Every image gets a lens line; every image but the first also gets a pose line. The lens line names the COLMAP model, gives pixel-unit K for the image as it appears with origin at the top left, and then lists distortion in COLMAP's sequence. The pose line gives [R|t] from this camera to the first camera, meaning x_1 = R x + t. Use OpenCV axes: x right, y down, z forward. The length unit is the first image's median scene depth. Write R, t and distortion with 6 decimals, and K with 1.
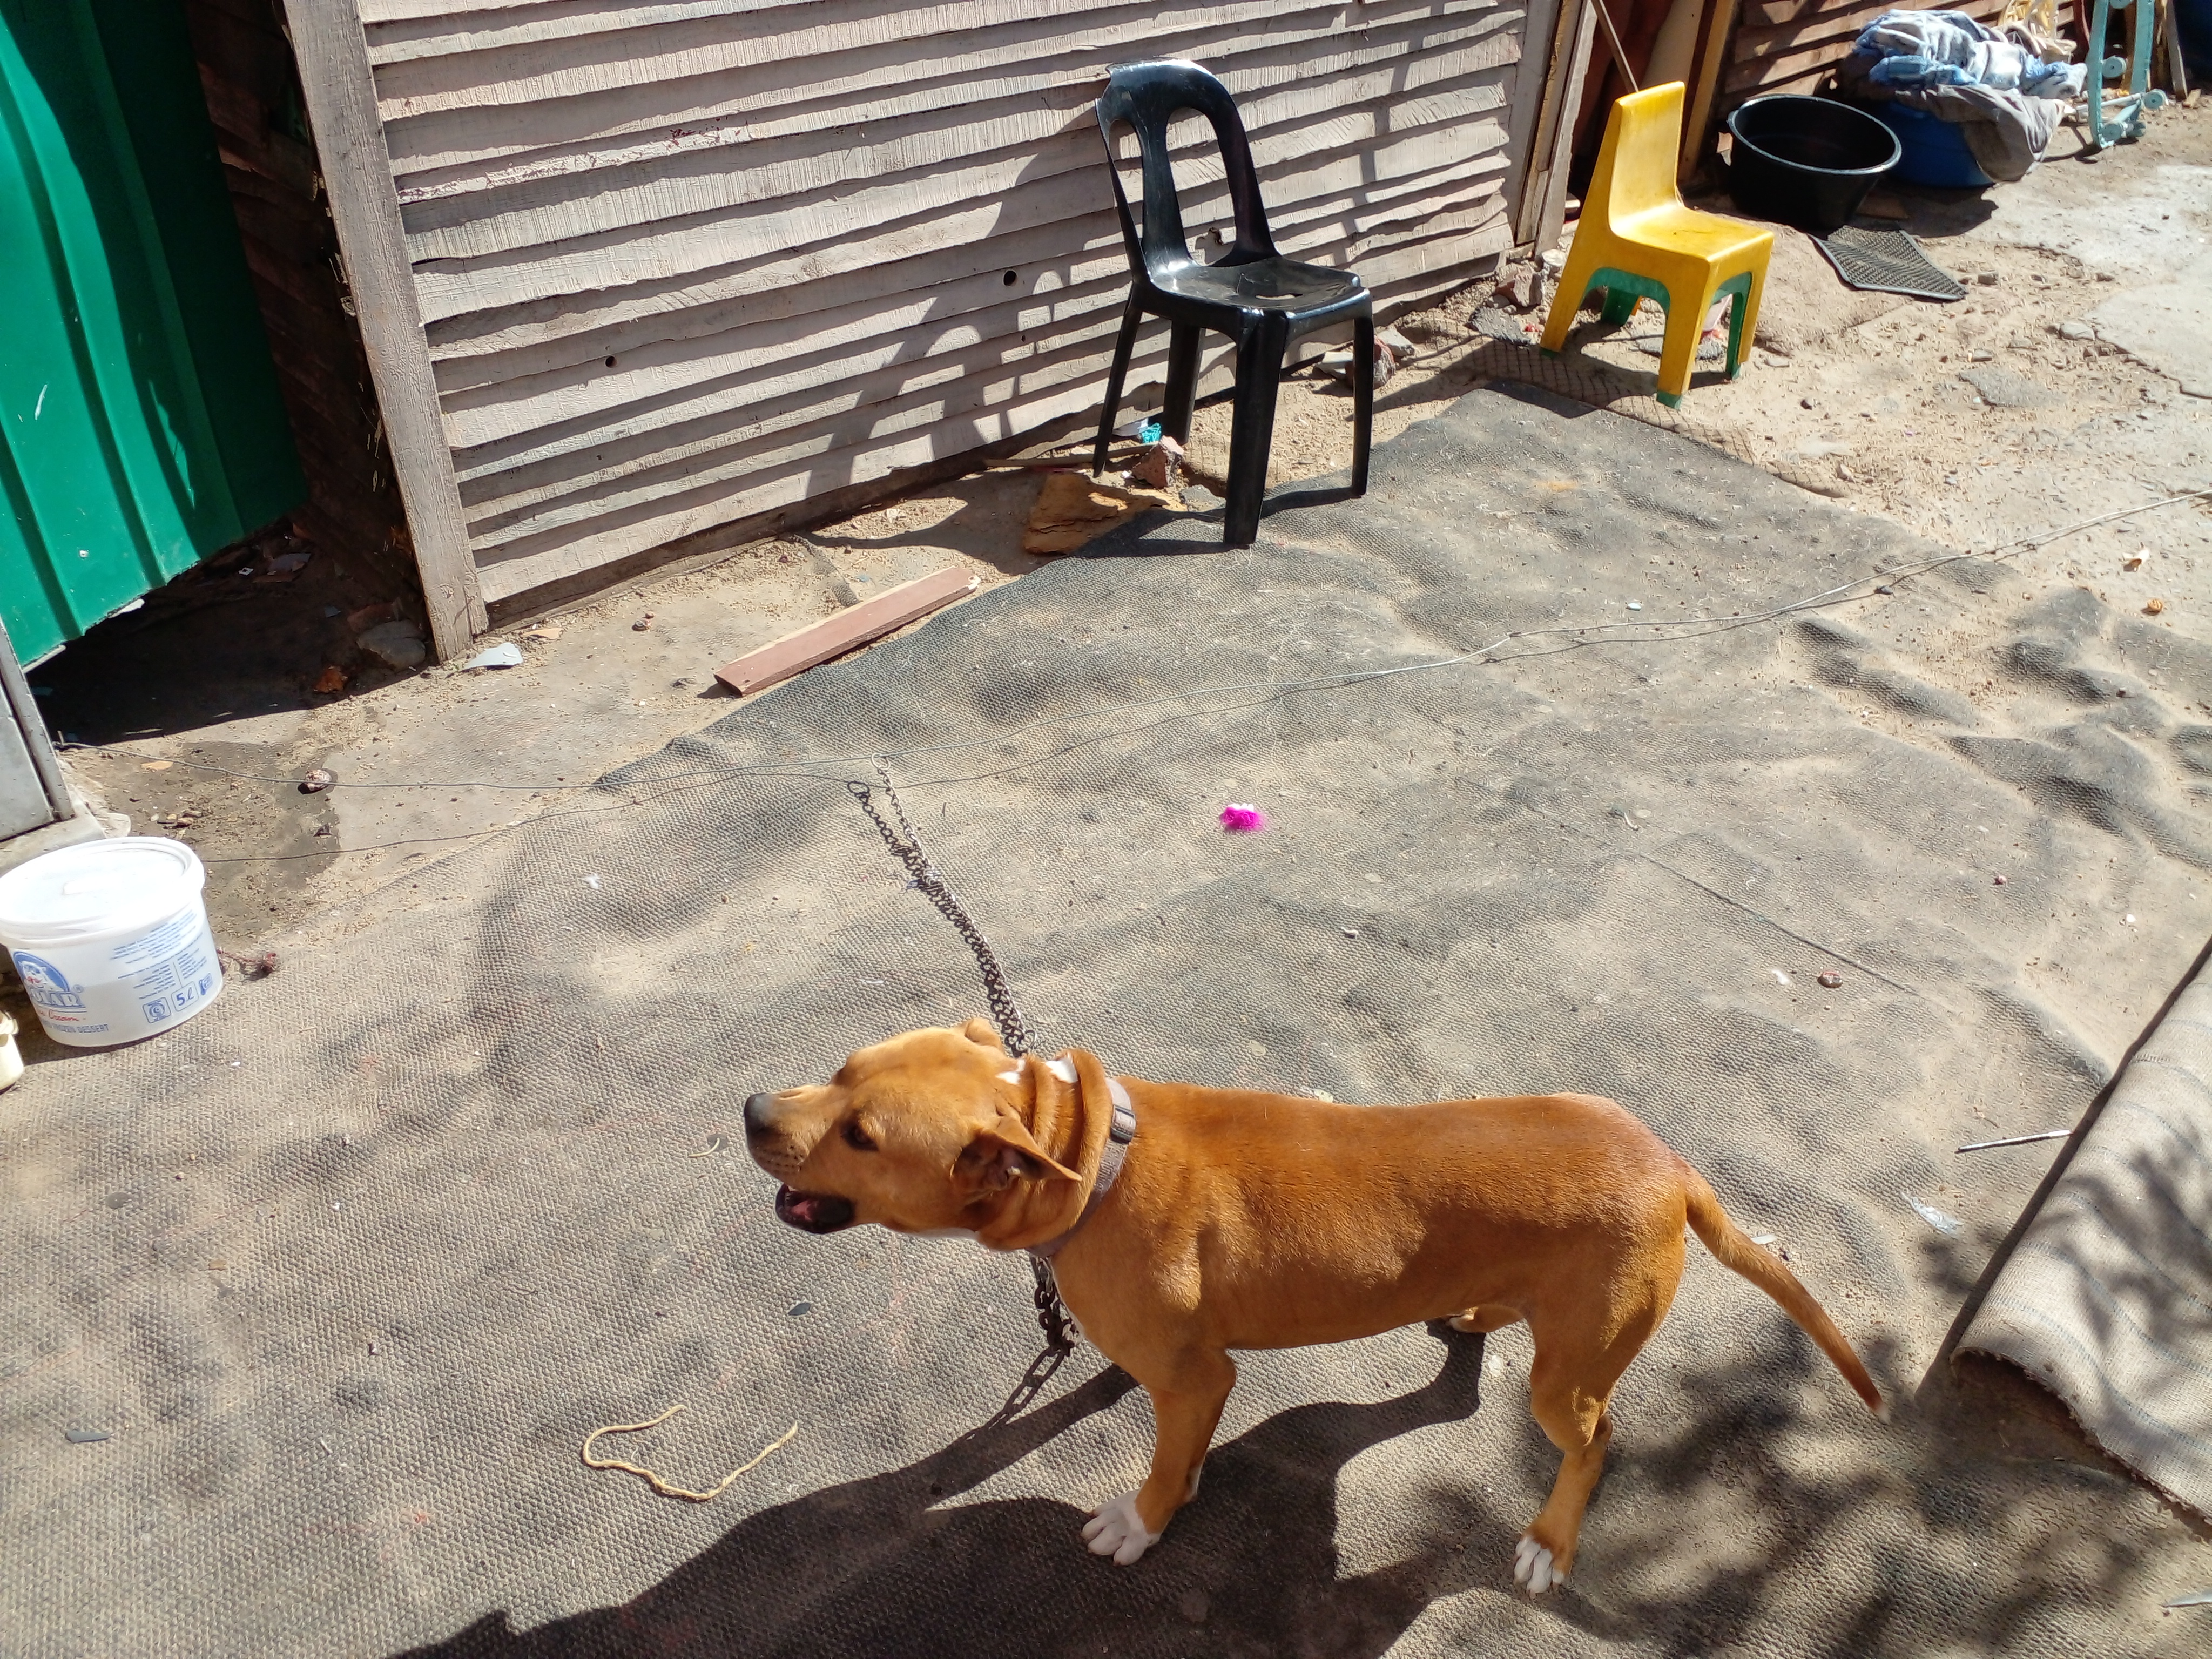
lens RADIAL K [[1739.7, 0, 1102.5], [0, 1739.7, 870.6], [0, 0, 1]] dist [0.077051, -0.143127]
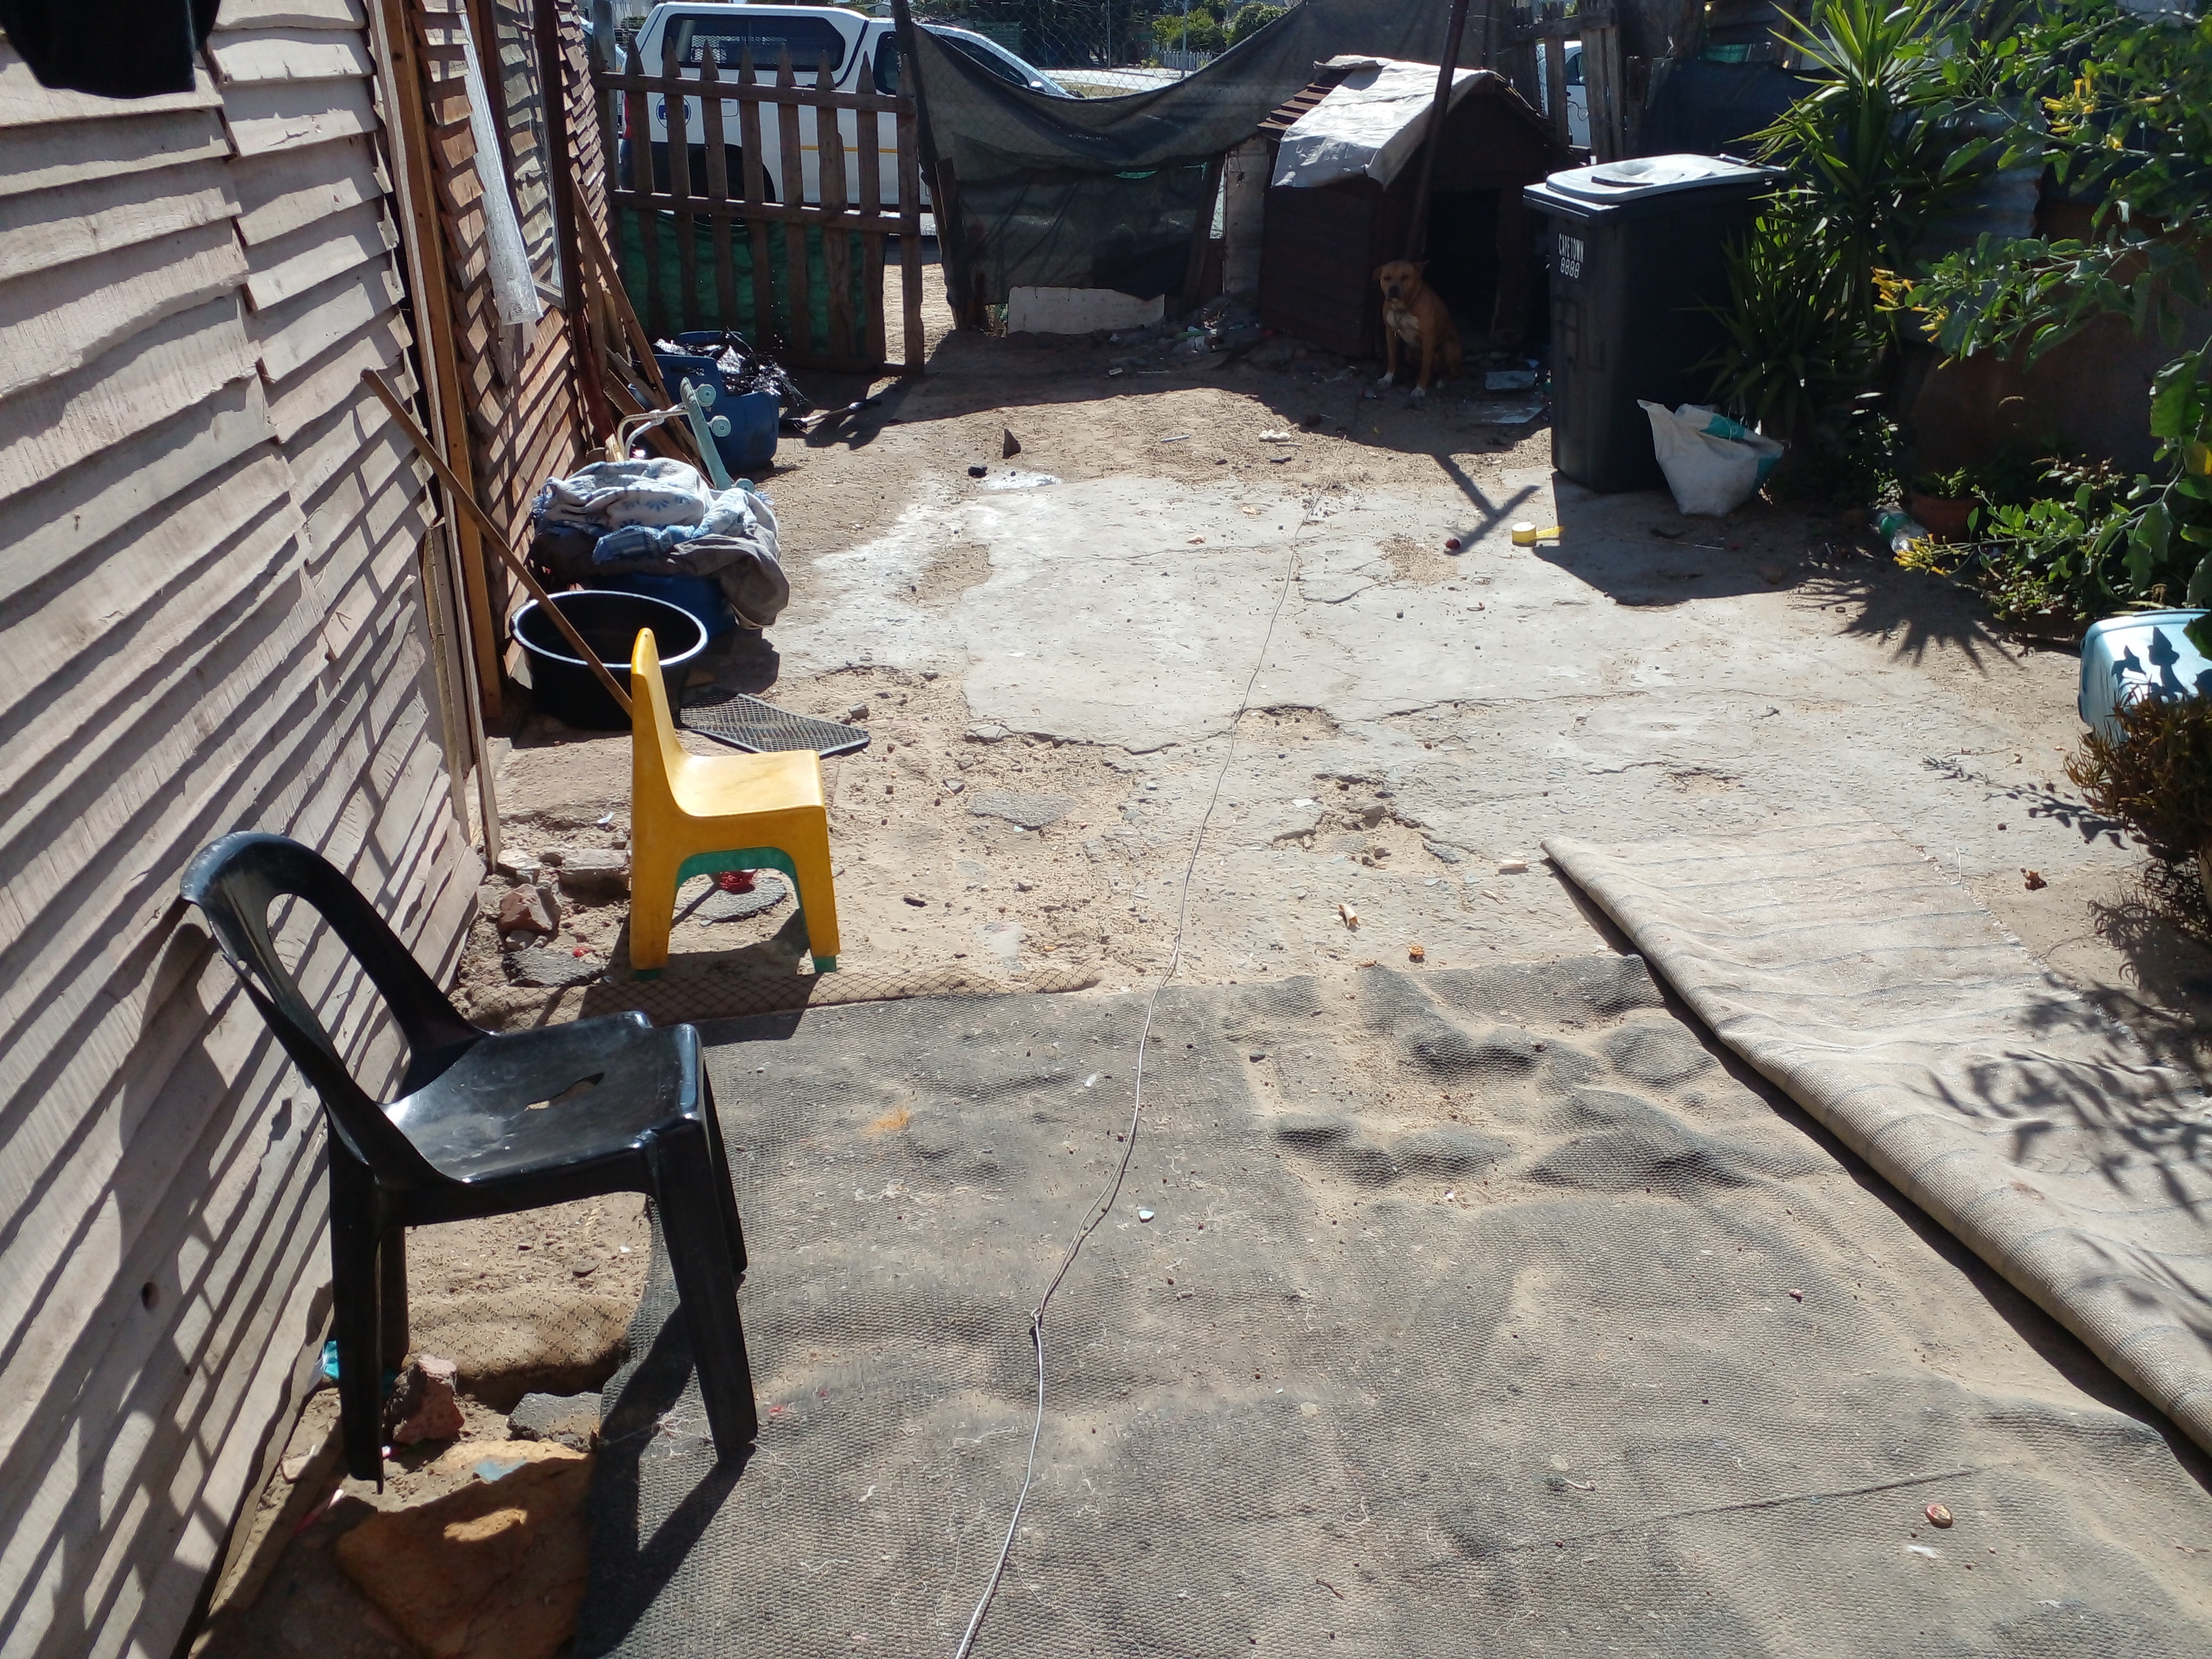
lens RADIAL K [[1739.7, 0, 1102.5], [0, 1739.7, 870.6], [0, 0, 1]] dist [0.077051, -0.143127]
pose [[0.567176, -0.371608, 0.734996, -0.242509], [0.513297, 0.857396, 0.037395, -0.329640], [-0.644079, 0.356062, 0.677040, 0.413173]]
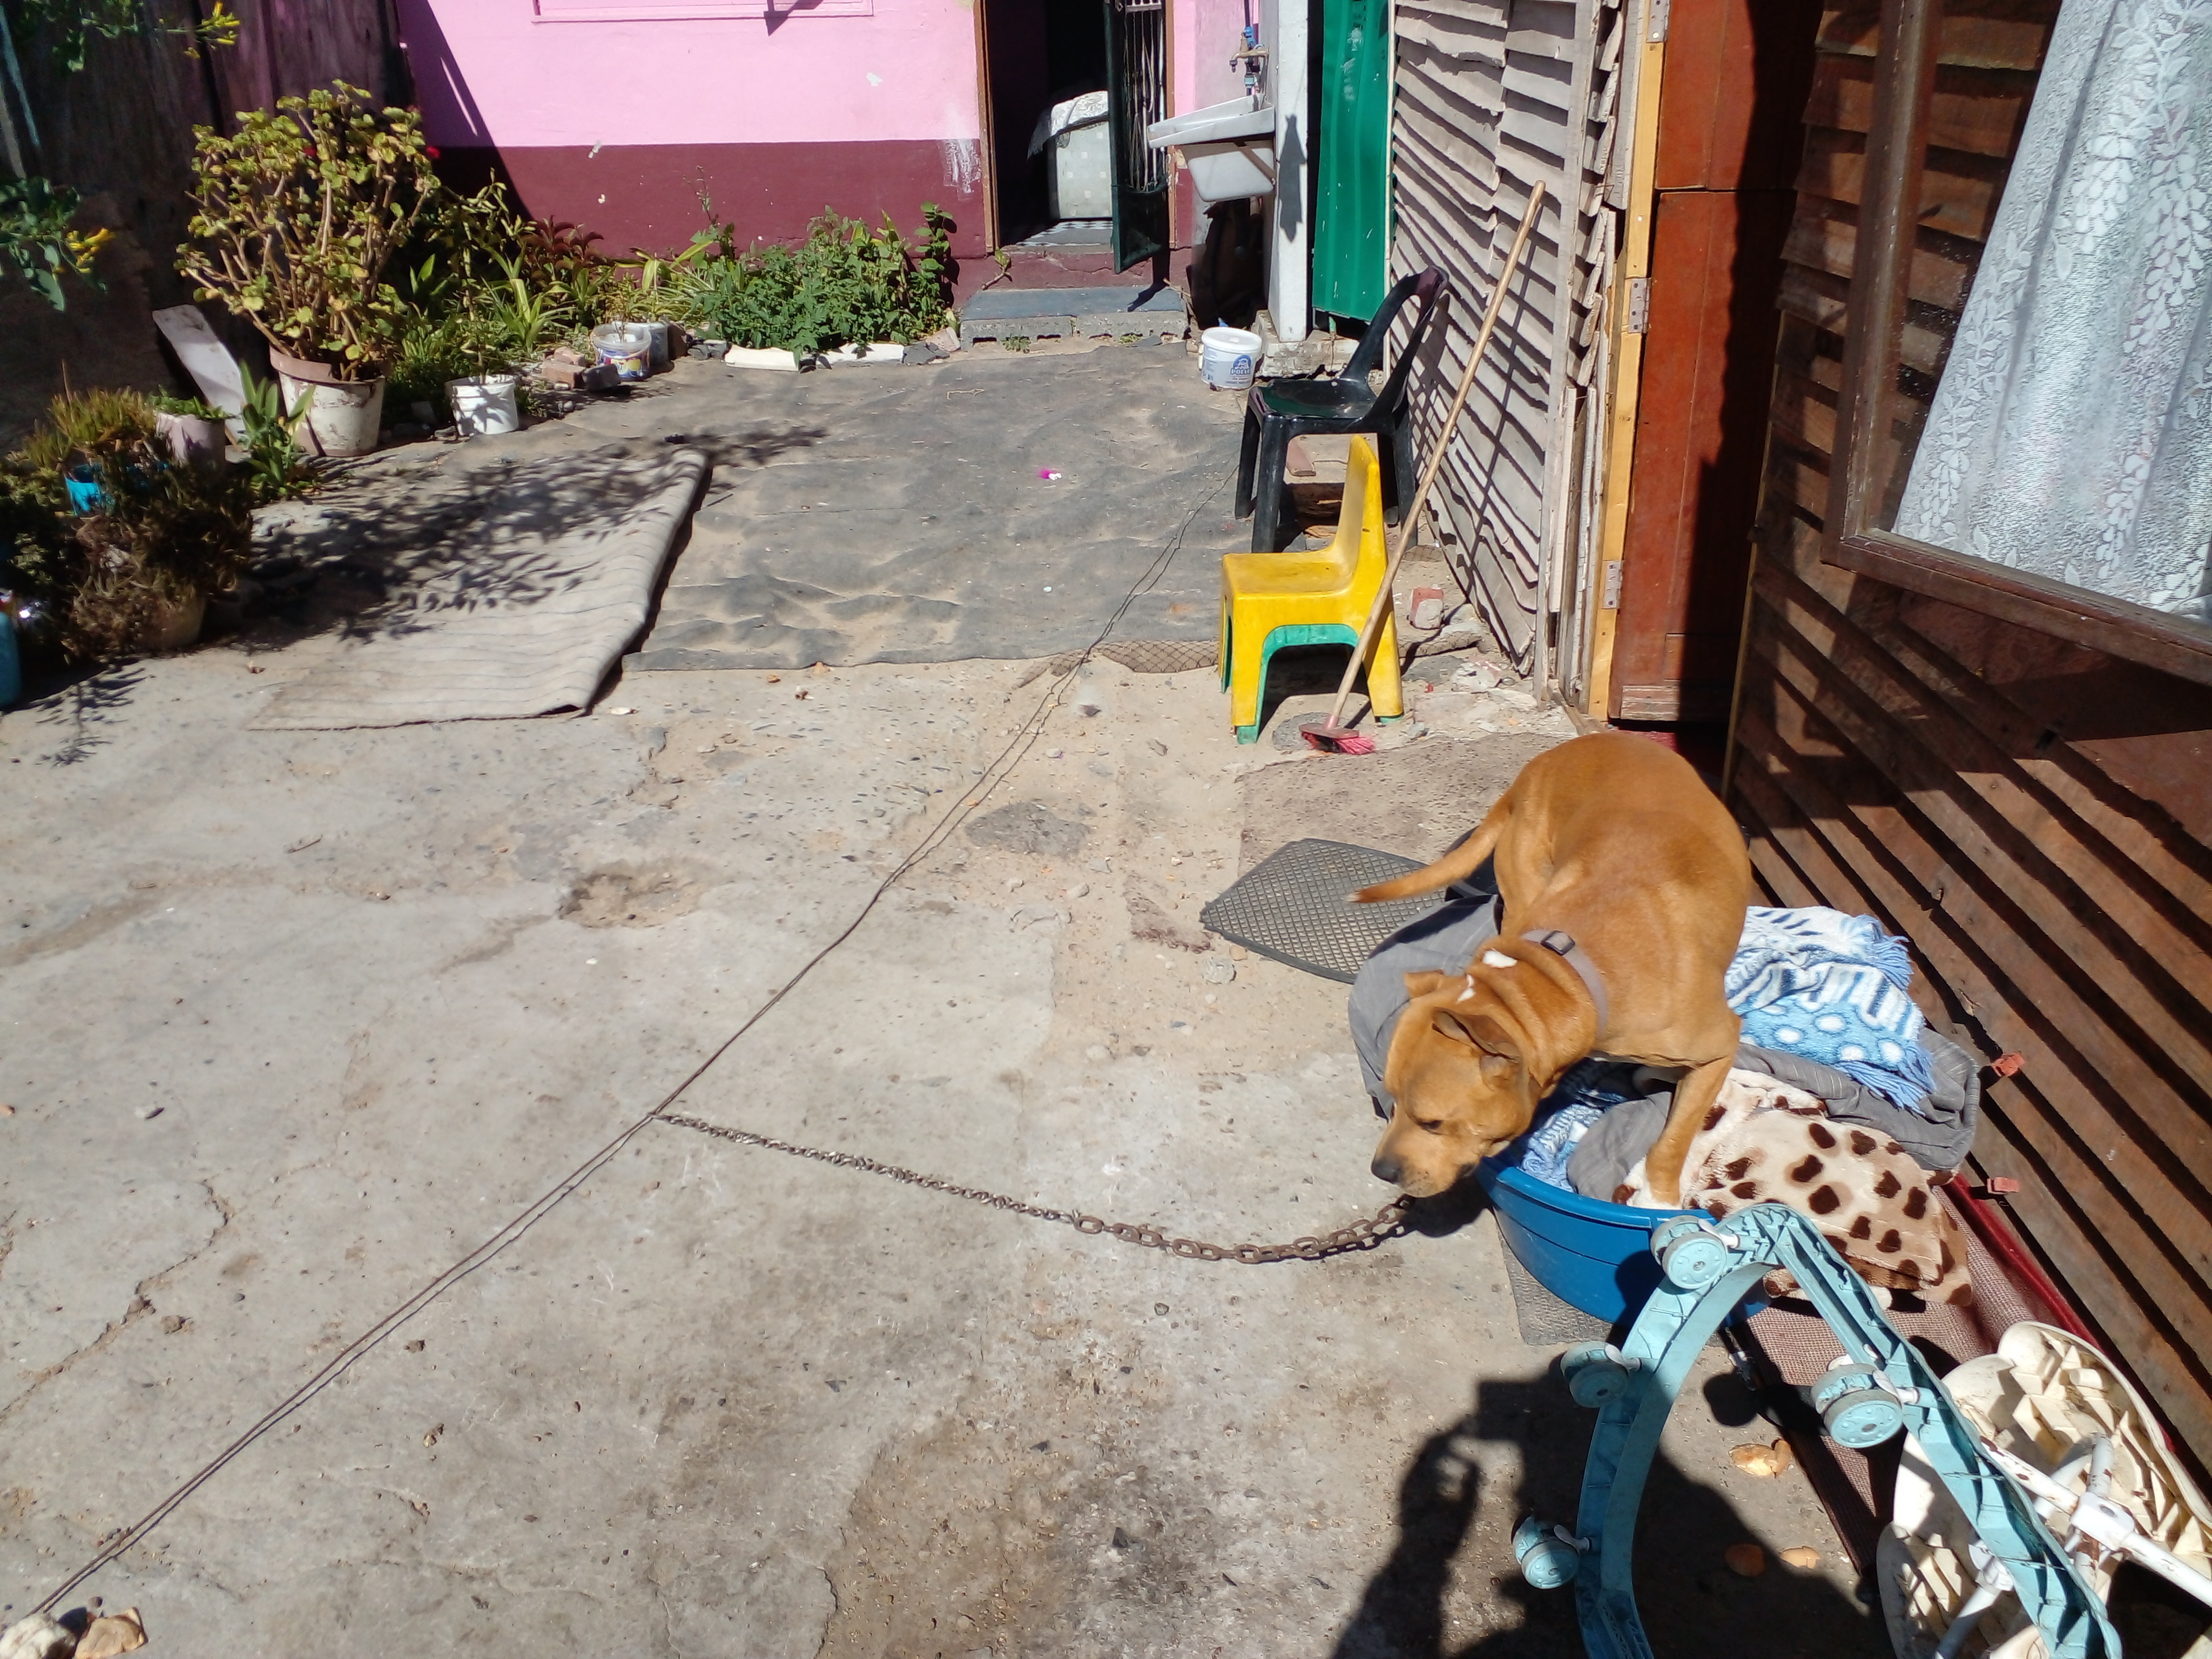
lens RADIAL K [[1783.2, 0, 1084.0], [0, 1783.2, 844.9], [0, 0, 1]] dist [0.027866, -0.030951]
pose [[-0.703397, 0.314774, -0.637299, 1.356049], [-0.423379, 0.534653, 0.731366, -1.184415], [0.570948, 0.784260, -0.242805, 1.583168]]
